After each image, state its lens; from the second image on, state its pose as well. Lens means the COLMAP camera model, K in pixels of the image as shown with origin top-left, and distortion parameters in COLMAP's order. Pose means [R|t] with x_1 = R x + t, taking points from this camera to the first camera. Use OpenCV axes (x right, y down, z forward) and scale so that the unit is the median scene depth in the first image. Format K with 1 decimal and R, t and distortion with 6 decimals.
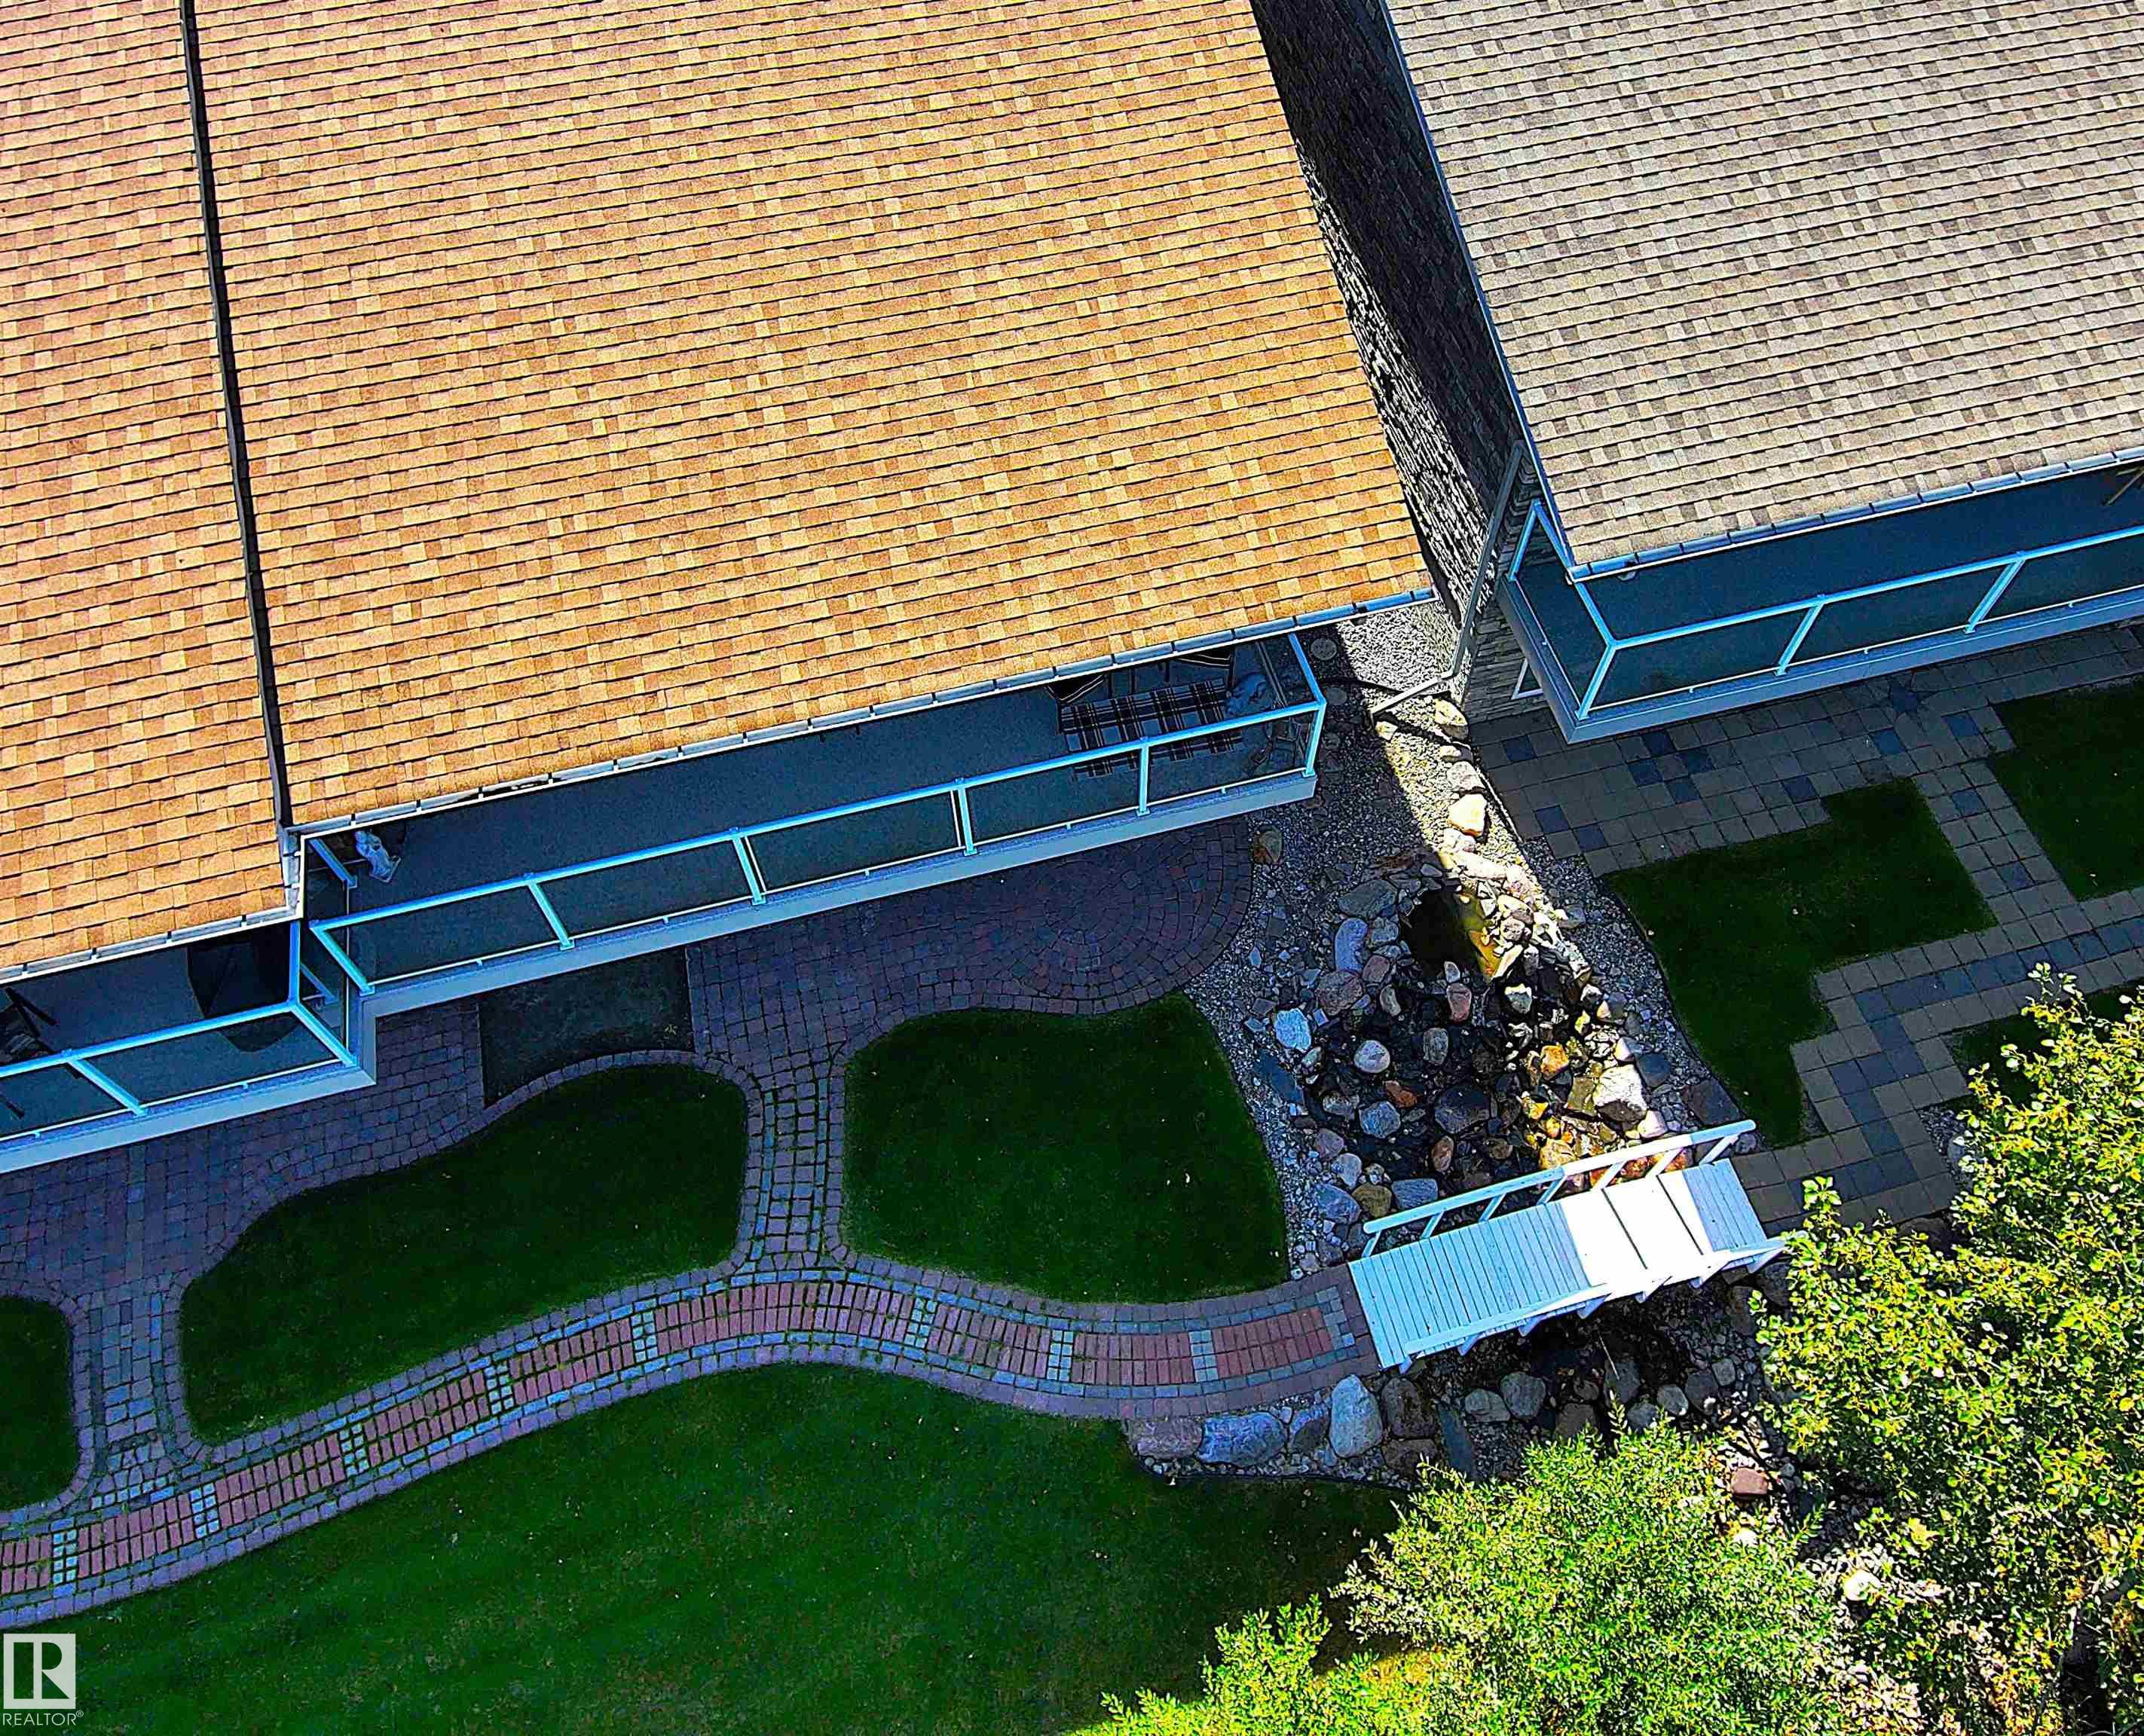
lens RADIAL K [[1551.1, 0, 1147.2], [0, 1551.1, 532.4], [0, 0, 1]] dist [0.027936, -0.065659]
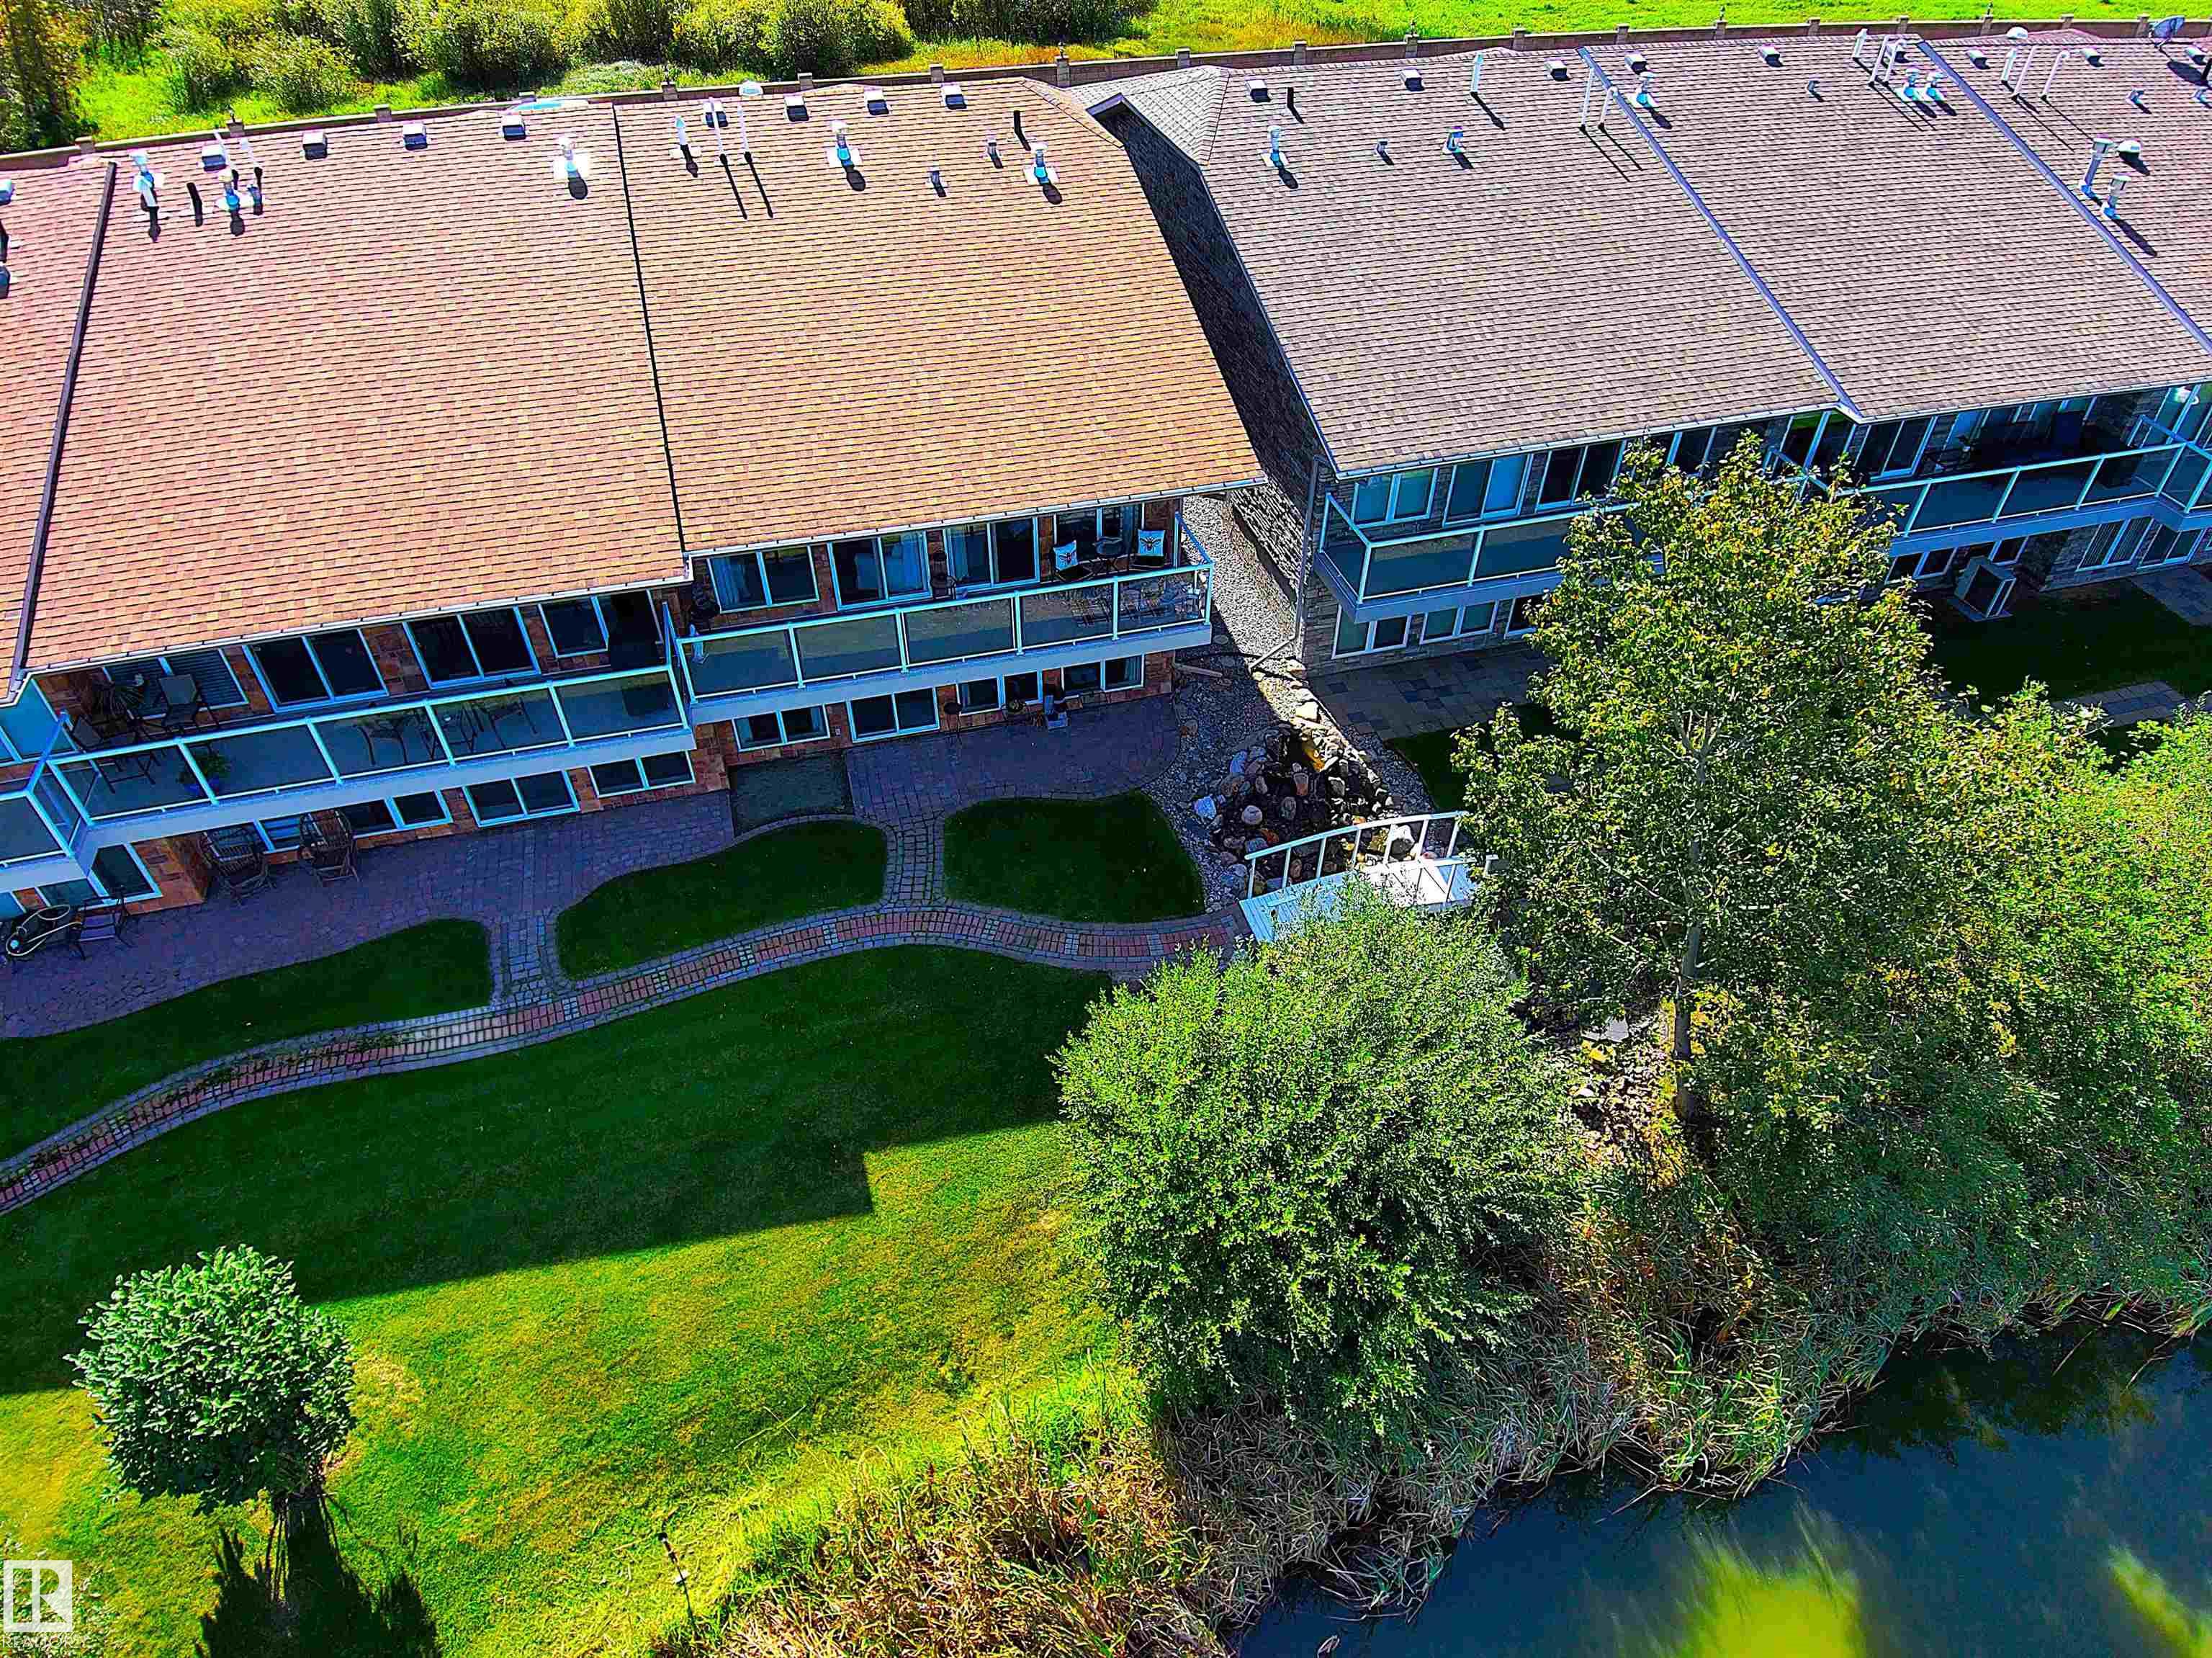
lens RADIAL K [[1324.2, 0, 1116.4], [0, 1324.2, 833.8], [0, 0, 1]] dist [-0.004986, -0.033490]
pose [[0.999882, -0.014852, 0.004034, -0.011223], [0.015364, 0.978347, -0.206403, 0.724860], [-0.000881, 0.206440, 0.978459, -0.461009]]
